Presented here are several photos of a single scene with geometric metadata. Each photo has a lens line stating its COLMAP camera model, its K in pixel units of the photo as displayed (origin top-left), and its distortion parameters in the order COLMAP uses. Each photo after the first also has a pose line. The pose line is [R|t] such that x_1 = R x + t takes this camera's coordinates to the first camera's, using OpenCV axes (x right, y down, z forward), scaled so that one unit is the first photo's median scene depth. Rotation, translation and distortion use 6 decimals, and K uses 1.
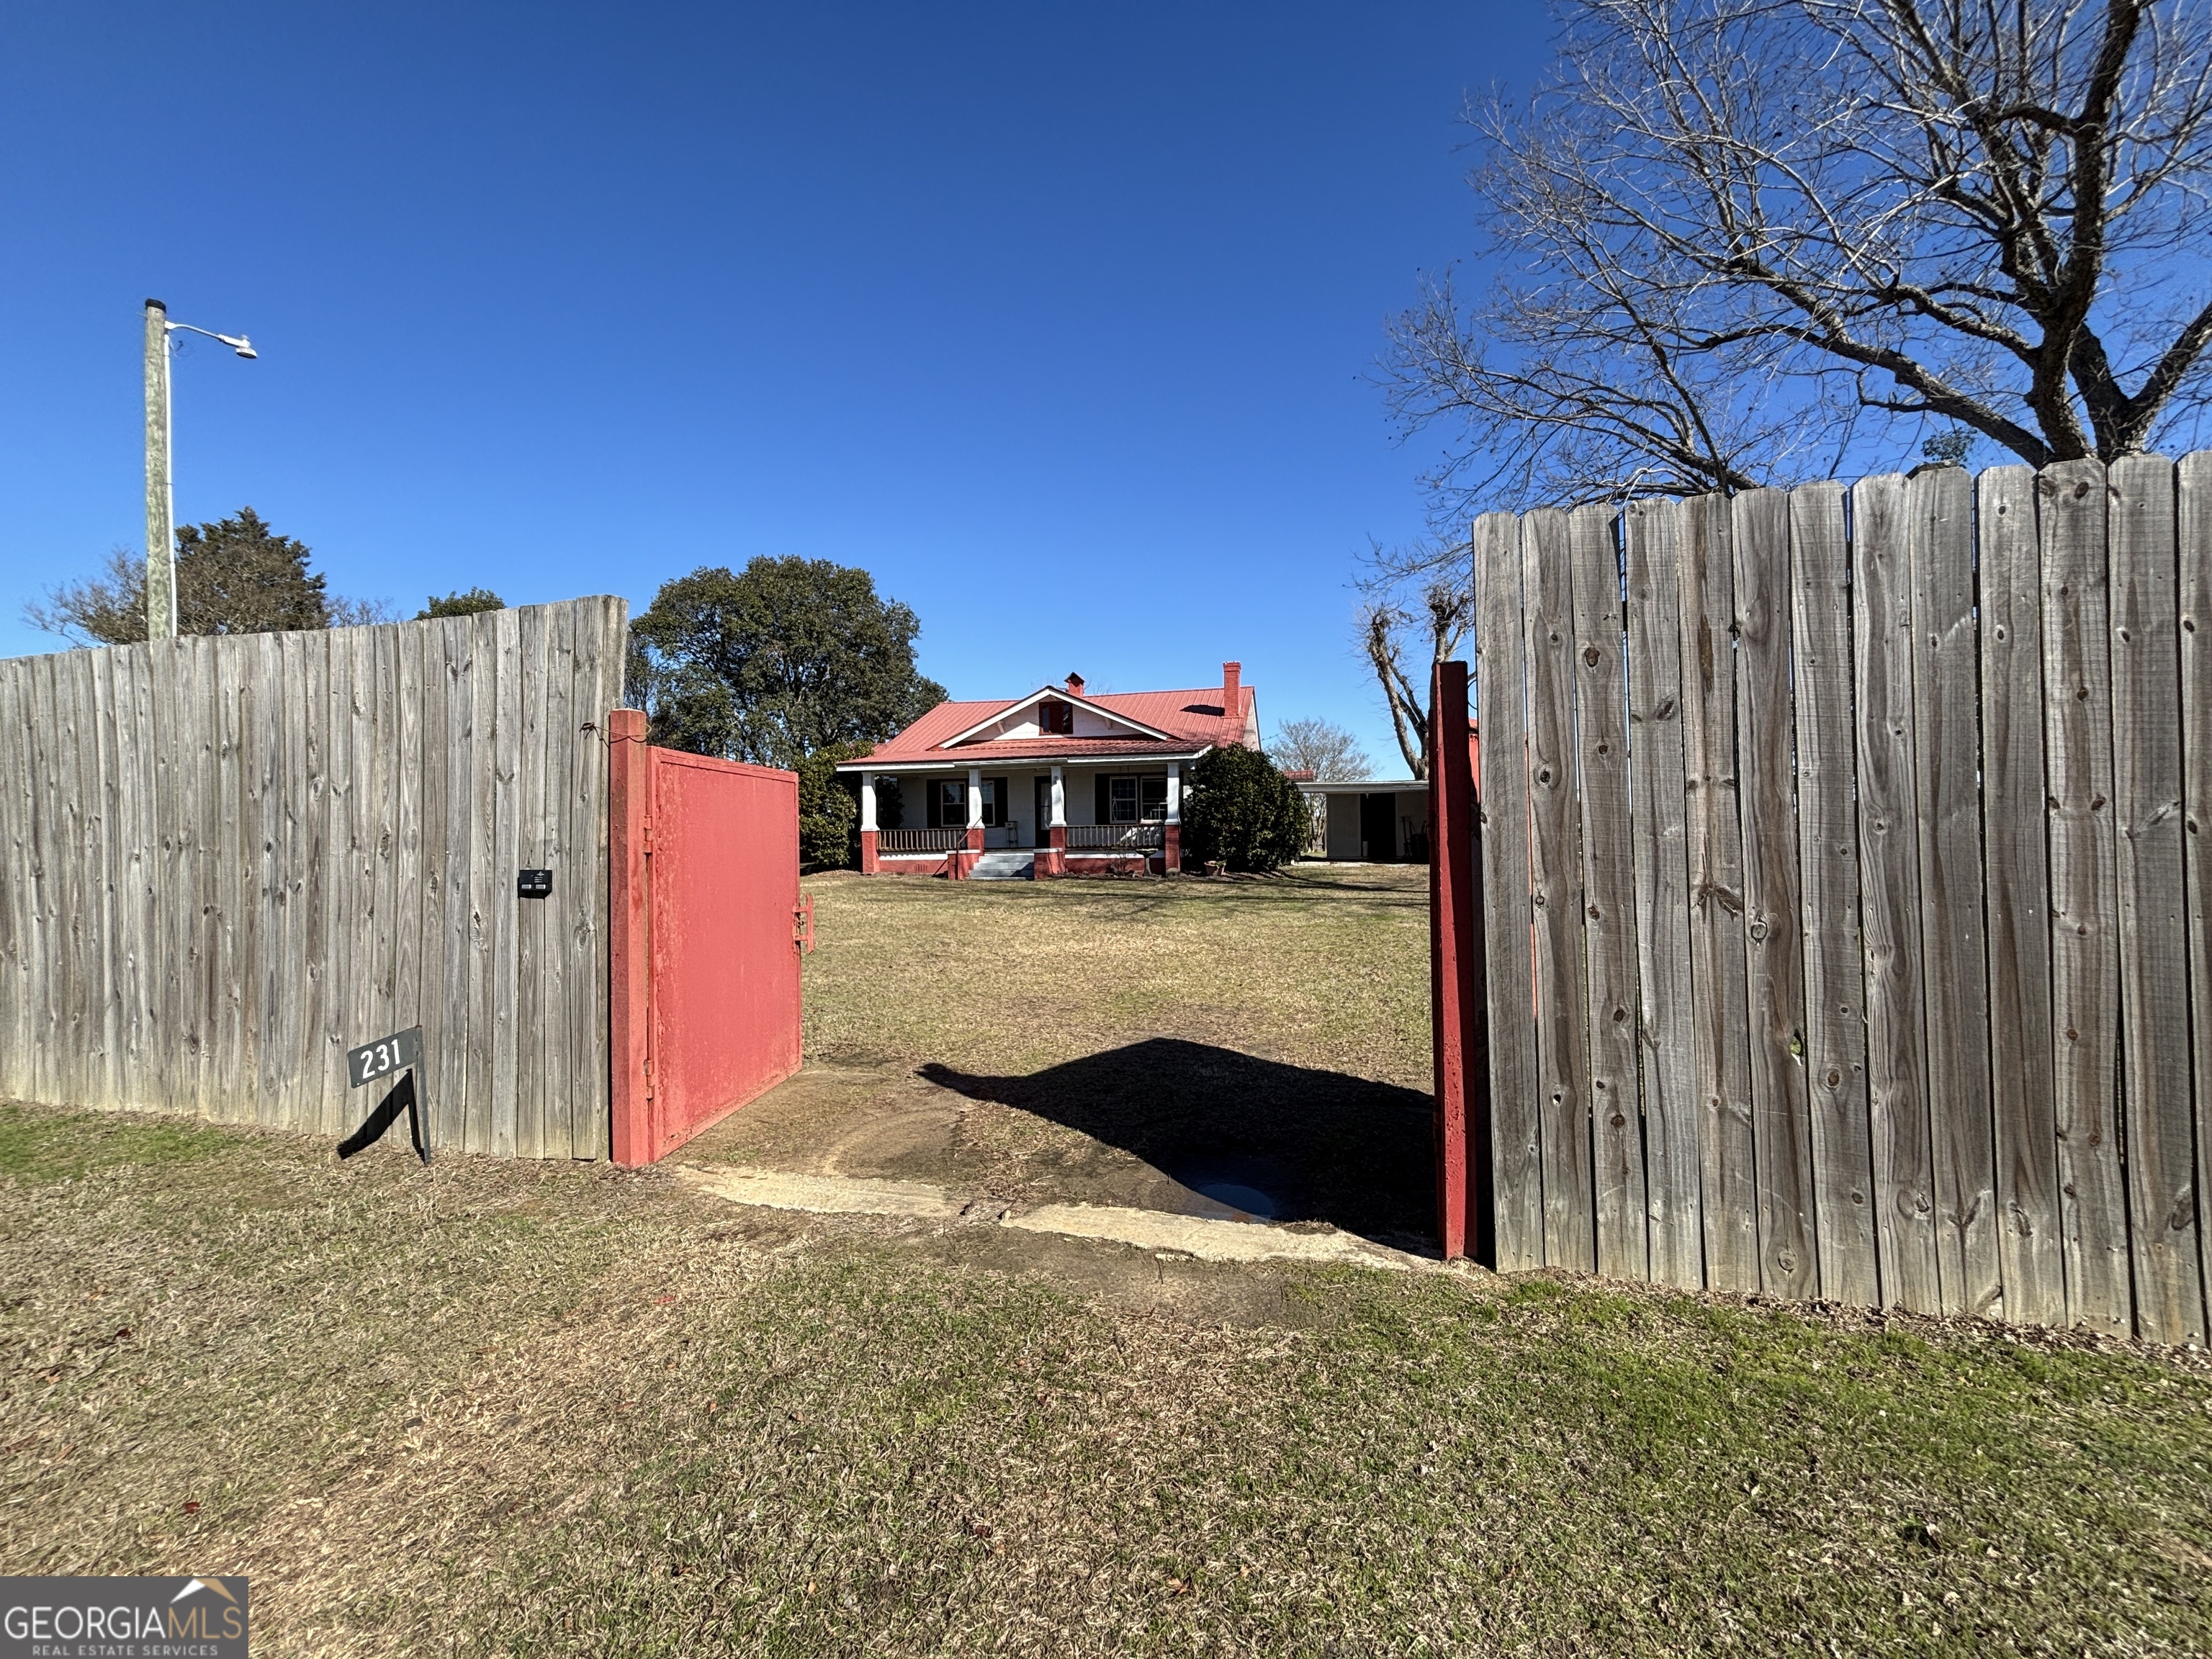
lens RADIAL K [[894.5, 0, 1091.0], [0, 894.5, 828.4], [0, 0, 1]] dist [0.000262, -0.000077]
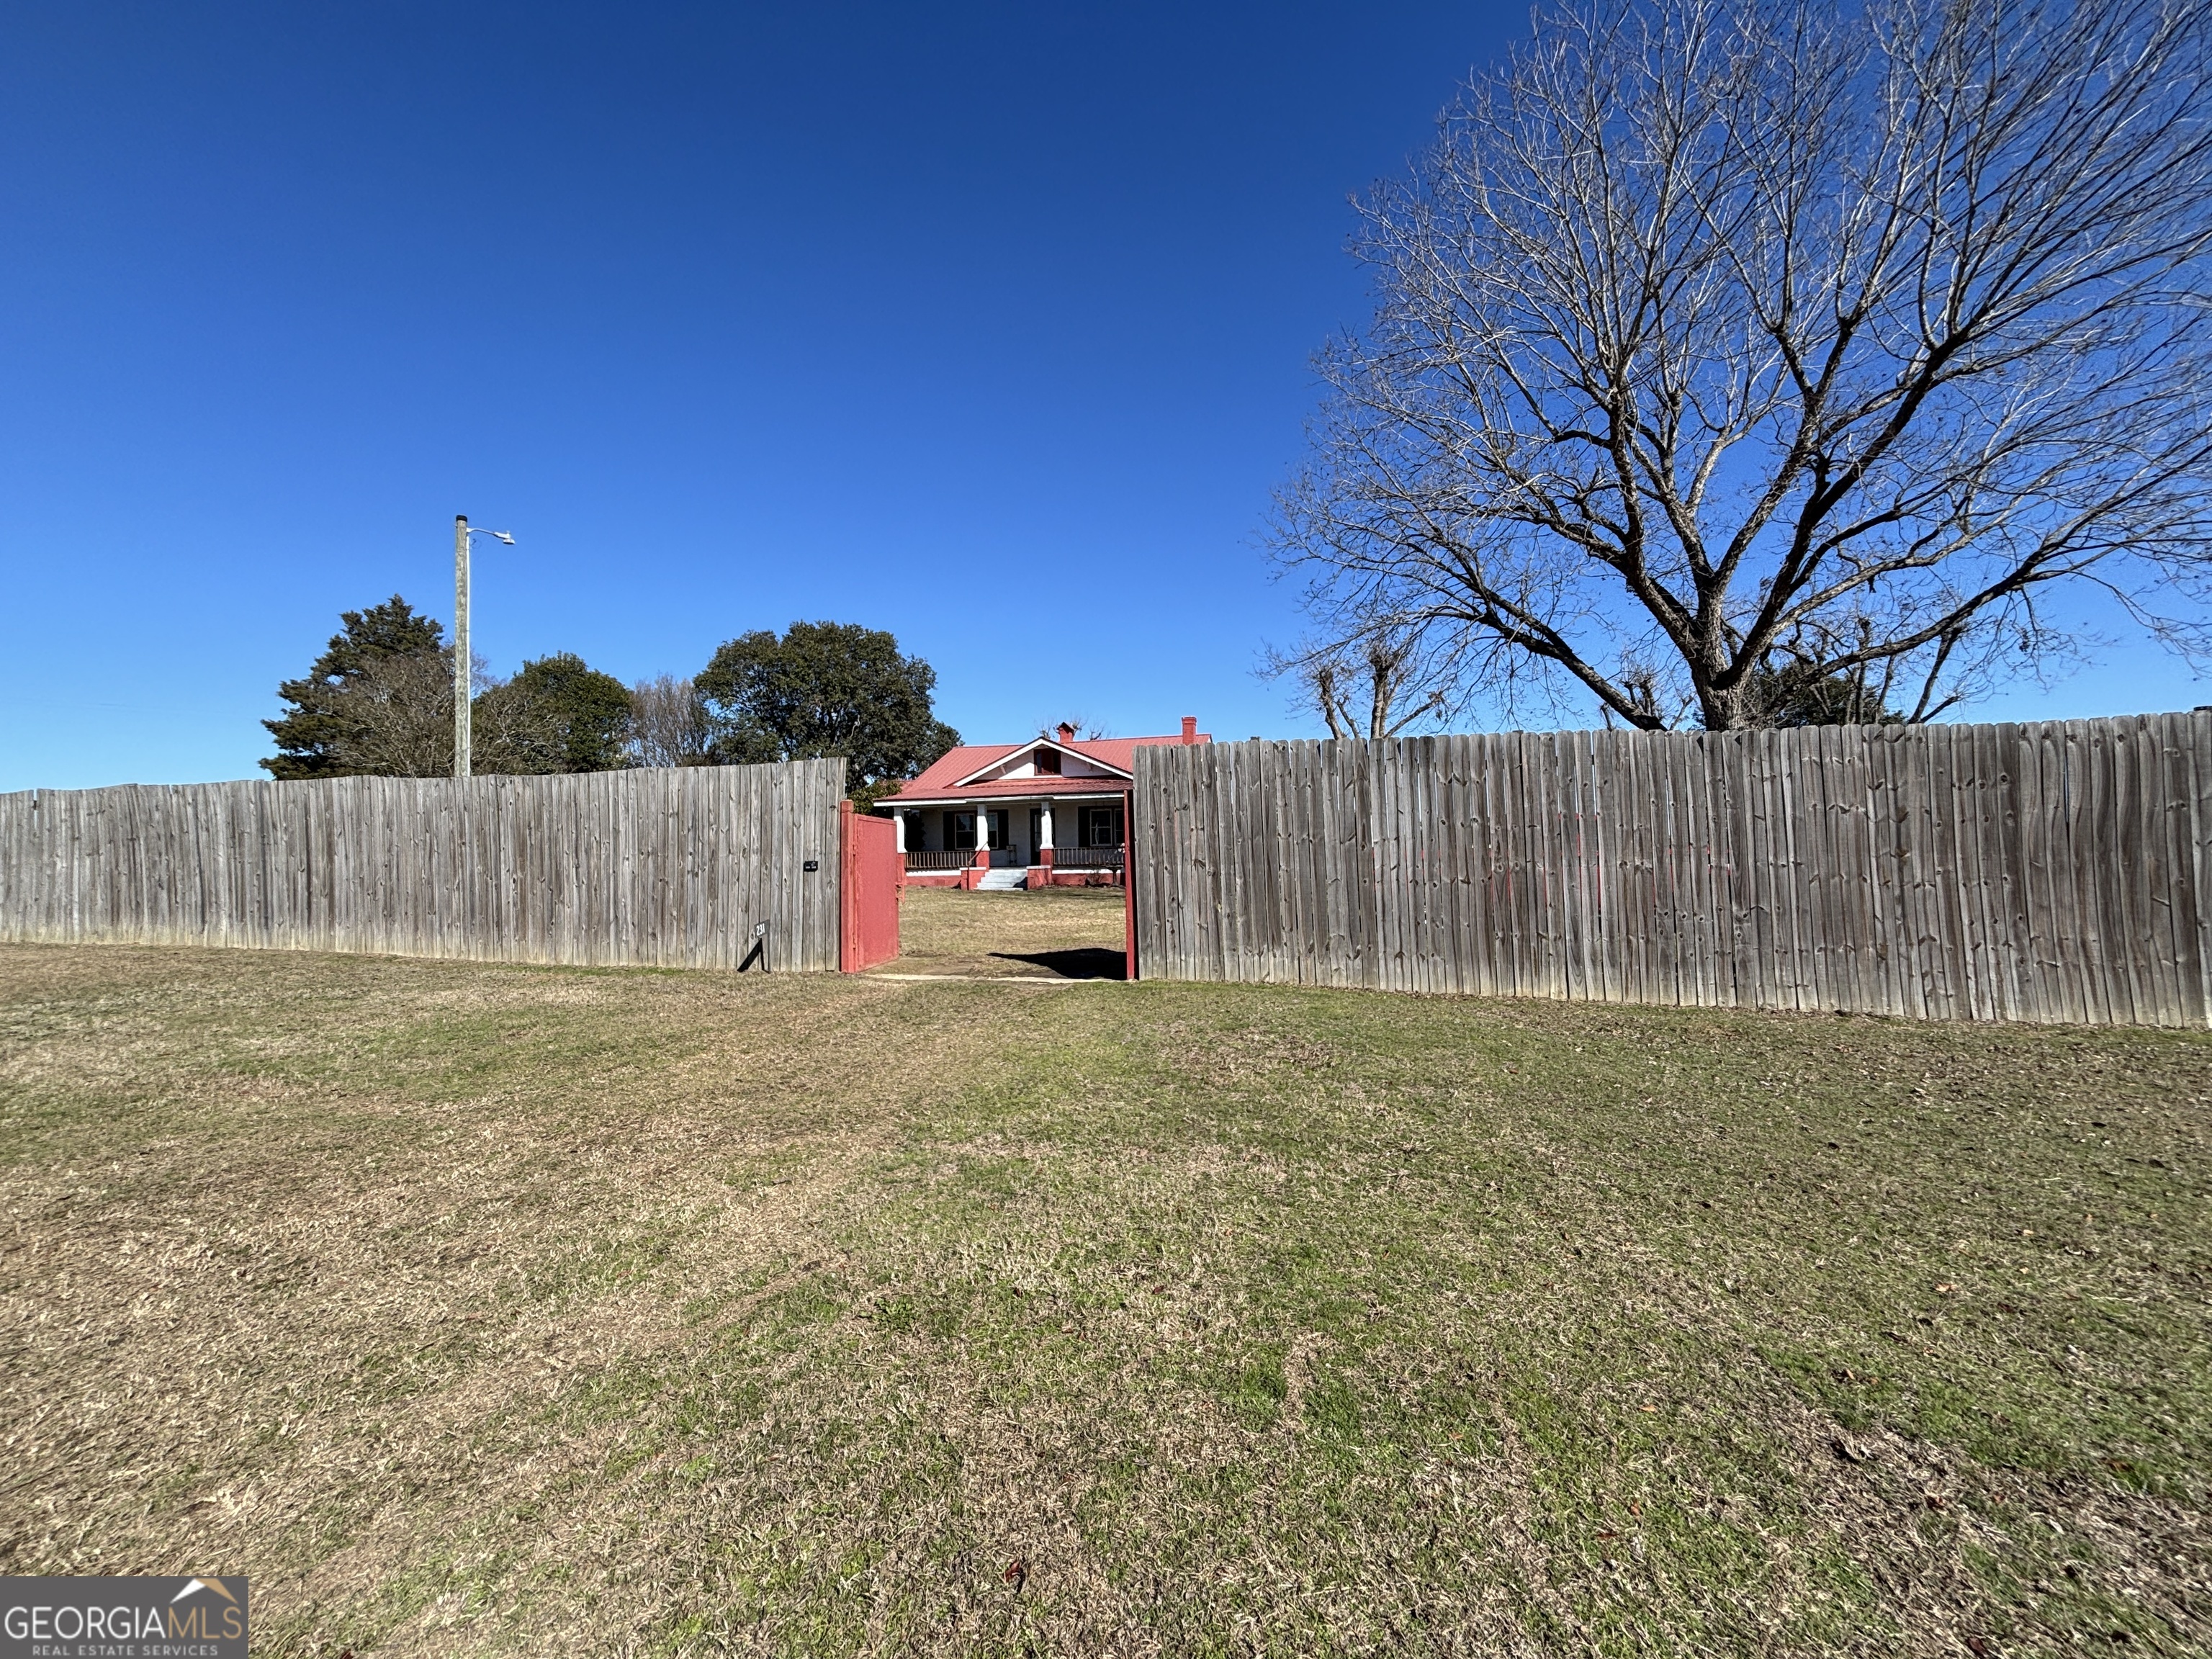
lens RADIAL K [[889.1, 0, 1096.2], [0, 889.1, 824.7], [0, 0, 1]] dist [0.001160, -0.000437]
pose [[0.999984, -0.004111, -0.003917, 0.036129], [0.003983, 0.999475, -0.032152, 0.004247], [0.004047, 0.032136, 0.999475, -0.256089]]
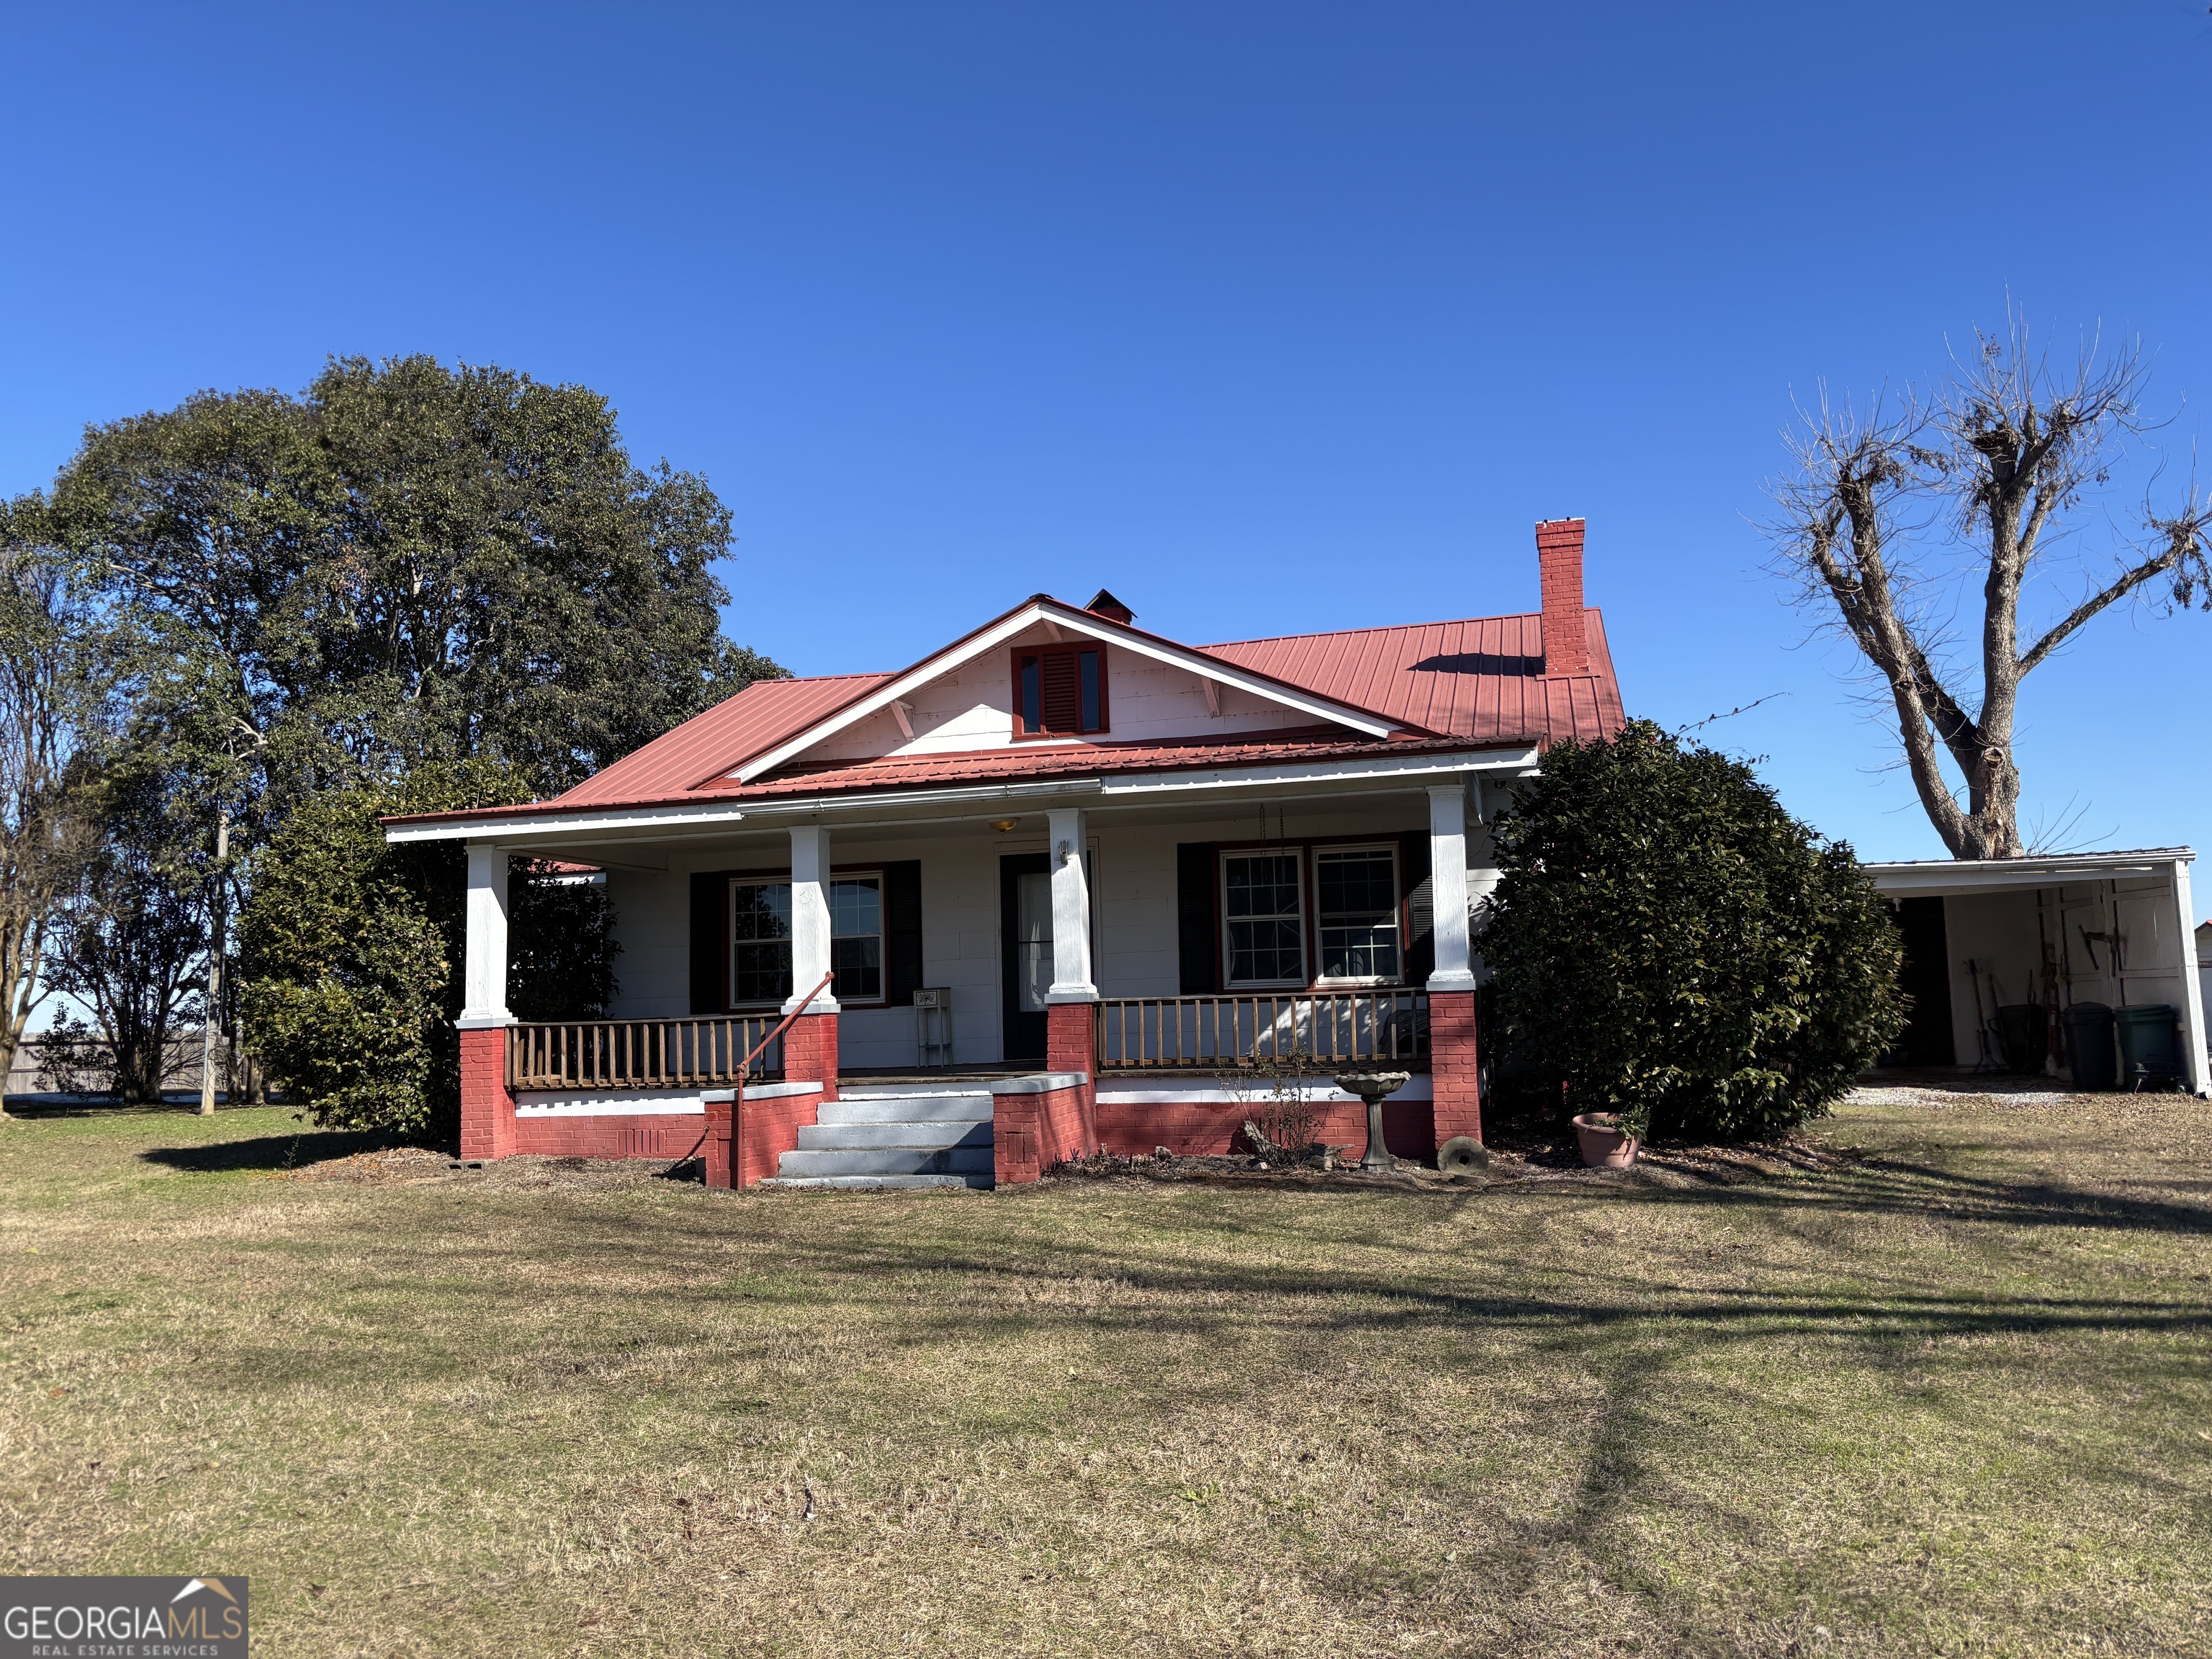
lens RADIAL K [[1670.2, 0, 1106.0], [0, 1670.2, 829.5], [0, 0, 1]] dist [0.033544, -0.008563]
pose [[0.999799, -0.018412, -0.007901, -0.018659], [0.017509, 0.994611, -0.102189, -0.002048], [0.009740, 0.102030, 0.994734, 0.393569]]
